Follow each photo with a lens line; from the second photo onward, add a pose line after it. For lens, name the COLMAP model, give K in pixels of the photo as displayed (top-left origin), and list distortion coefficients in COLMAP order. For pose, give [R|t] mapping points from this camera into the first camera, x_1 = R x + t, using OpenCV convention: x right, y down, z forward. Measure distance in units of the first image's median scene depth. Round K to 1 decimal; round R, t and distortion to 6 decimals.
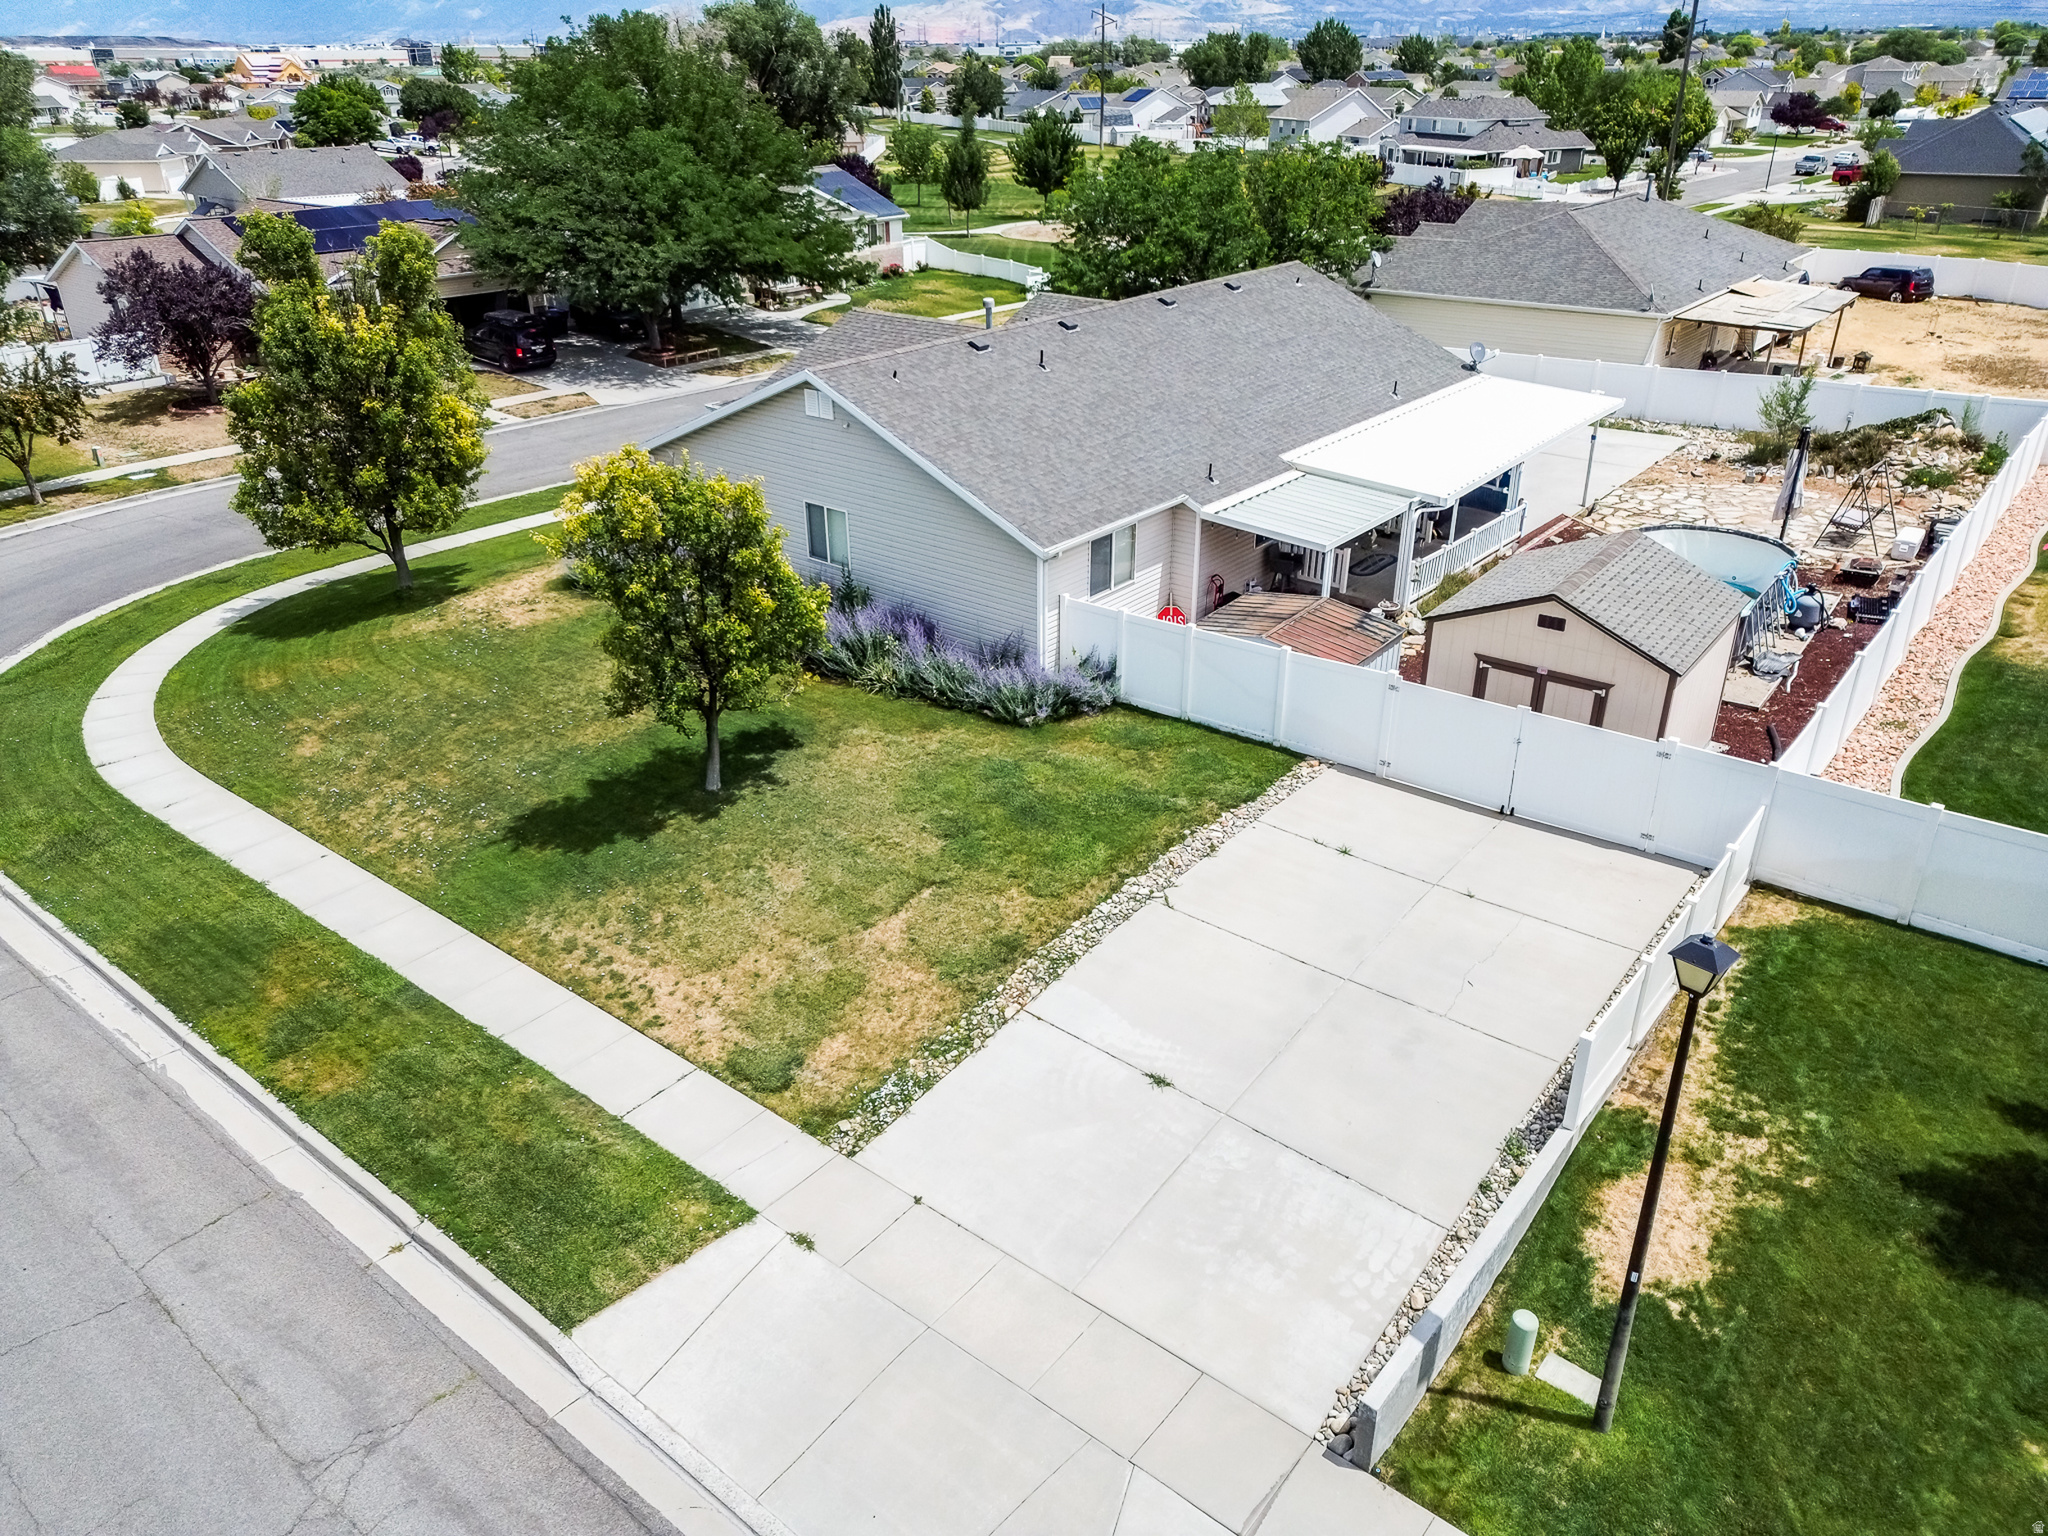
lens RADIAL K [[1432.0, 0, 1013.1], [0, 1432.0, 763.6], [0, 0, 1]] dist [0.079735, -0.072605]
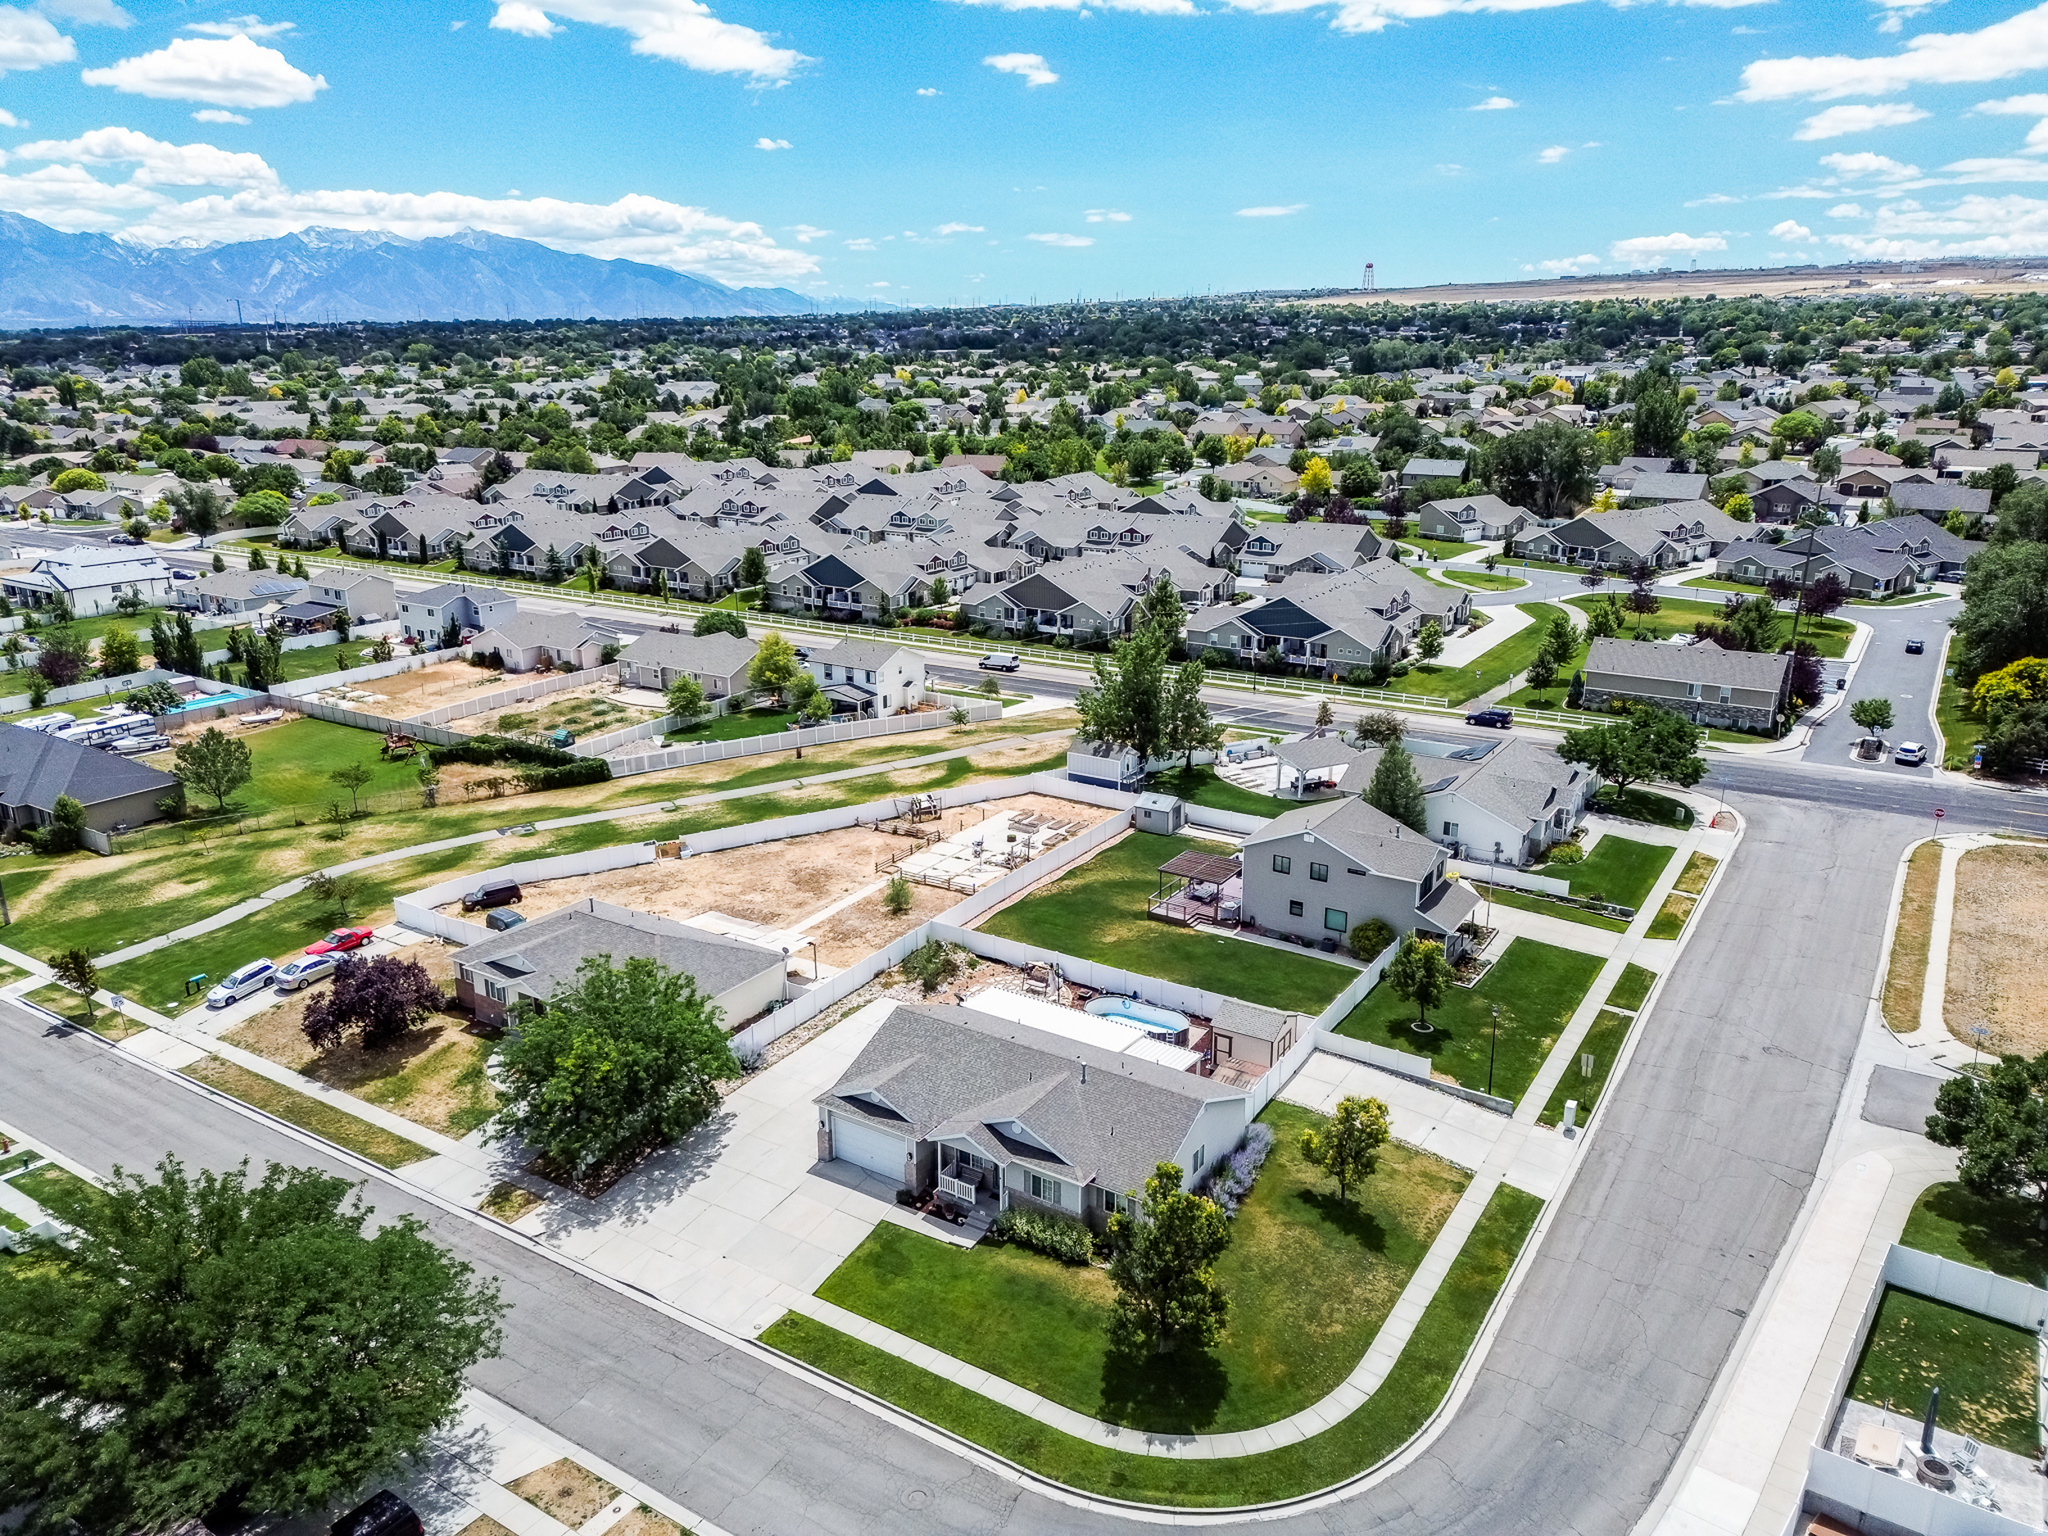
lens RADIAL K [[1432.0, 0, 1013.1], [0, 1432.0, 763.6], [0, 0, 1]] dist [0.079735, -0.072605]
pose [[-0.102025, -0.277976, 0.955155, -2.239199], [0.449767, 0.843533, 0.293533, -1.579088], [-0.887299, 0.459545, 0.038963, 0.877486]]
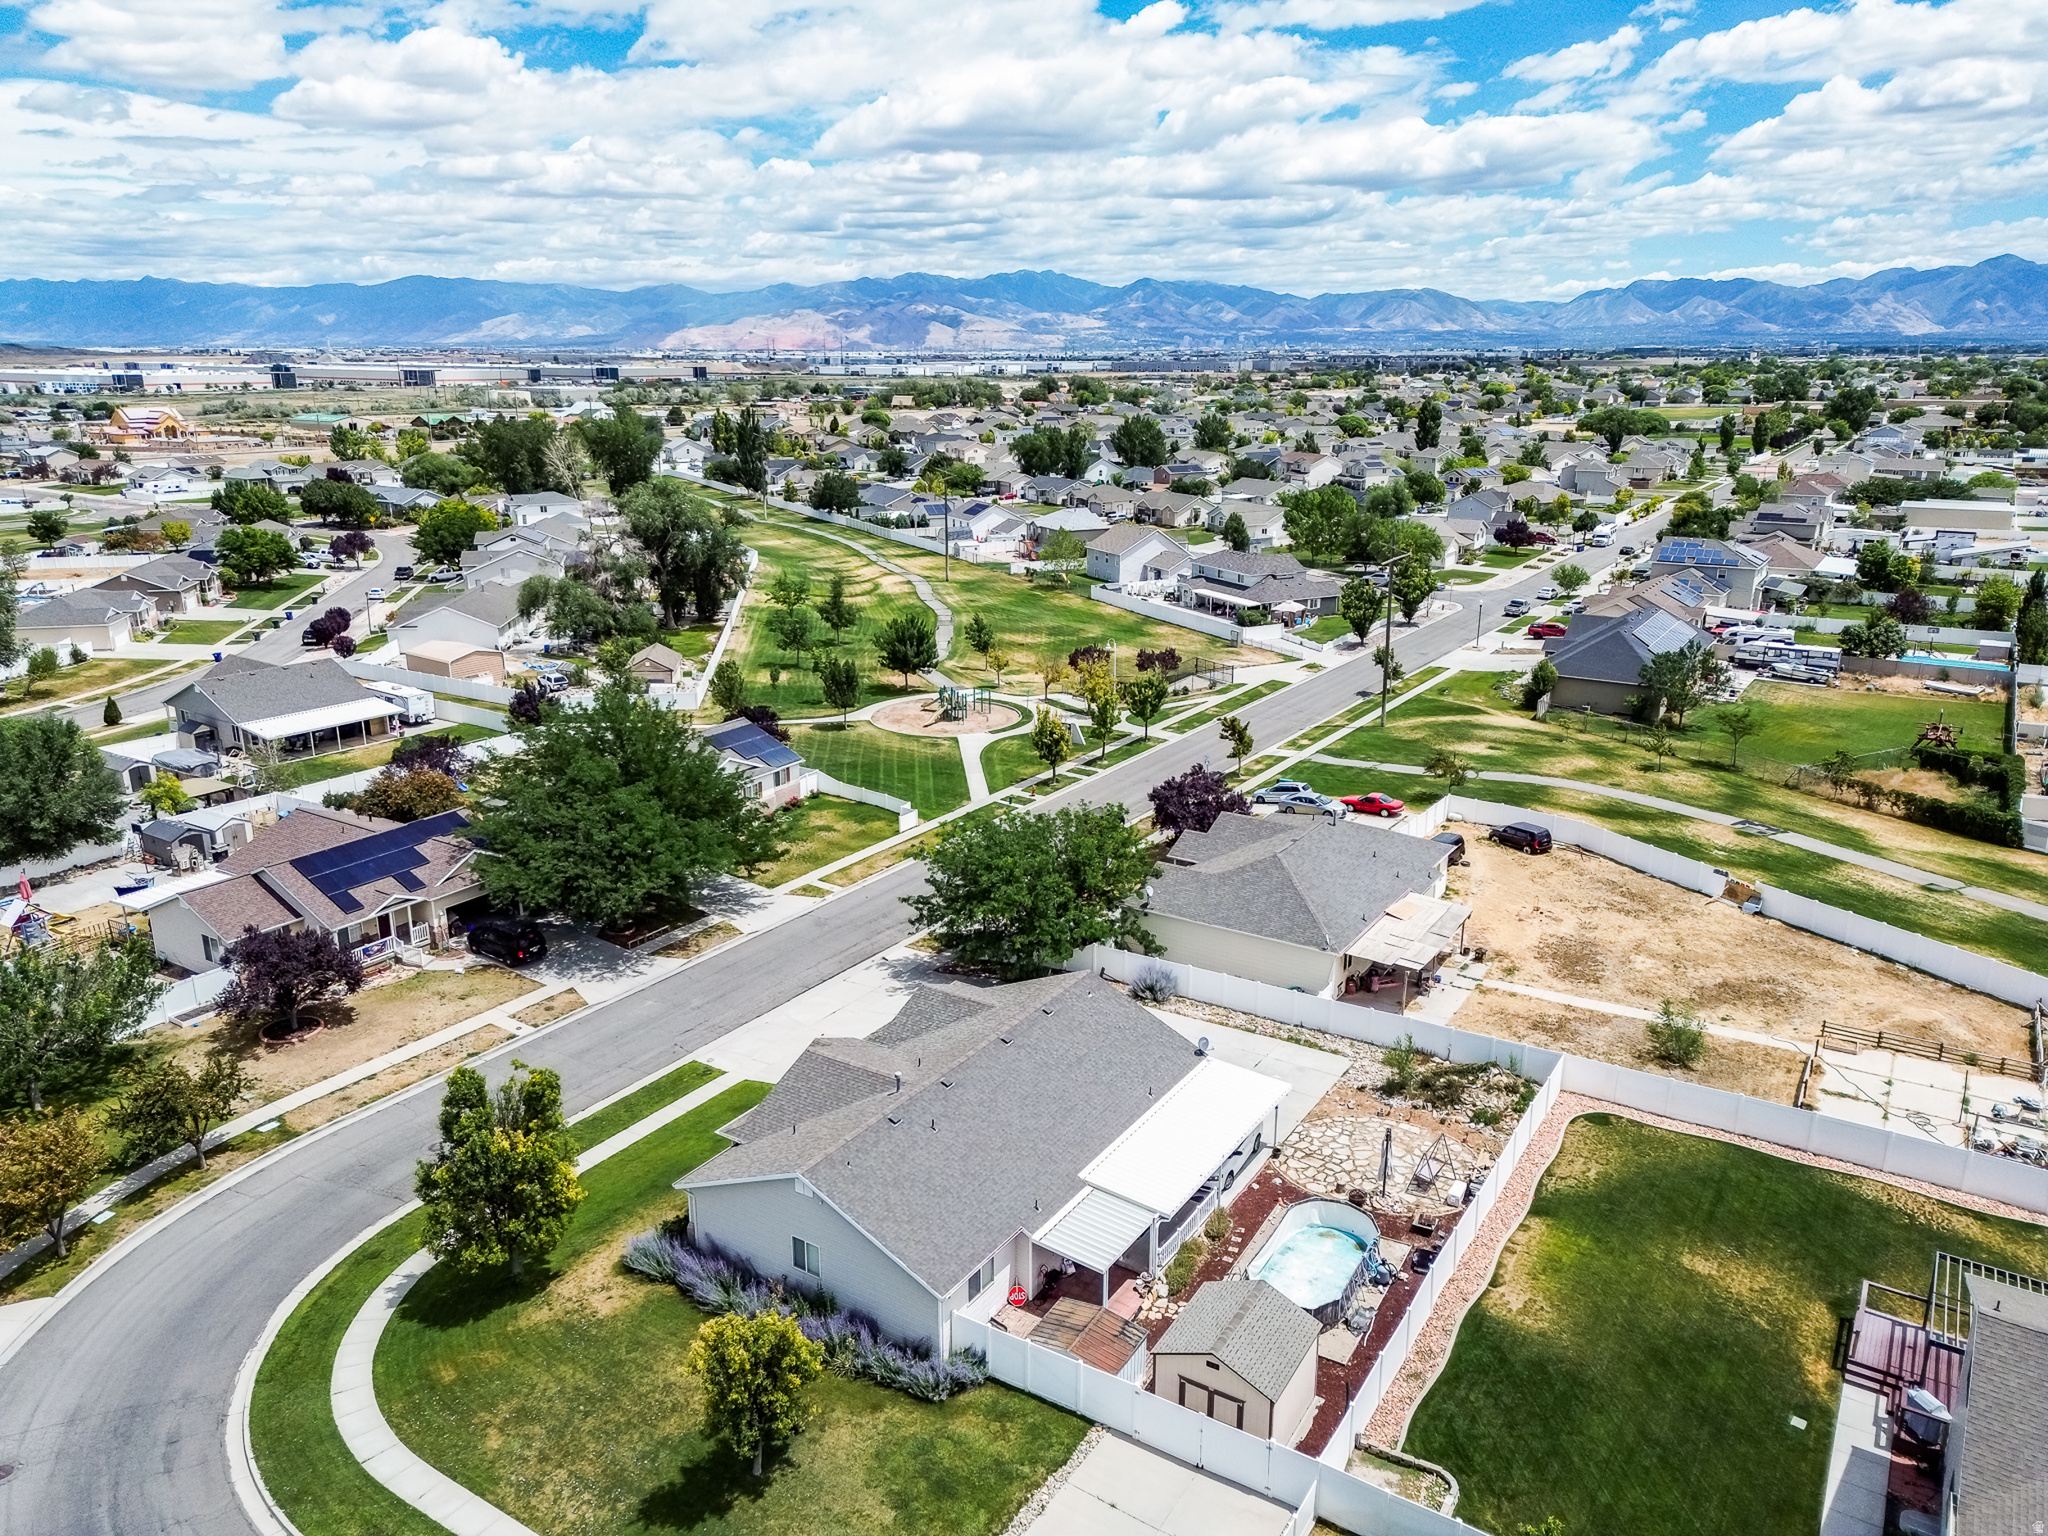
lens RADIAL K [[1432.0, 0, 1013.1], [0, 1432.0, 763.6], [0, 0, 1]] dist [0.079735, -0.072605]
pose [[0.994563, -0.023024, 0.101564, -0.049387], [0.040935, 0.983184, -0.177969, -0.411443], [-0.095759, 0.181159, 0.978781, -0.743848]]
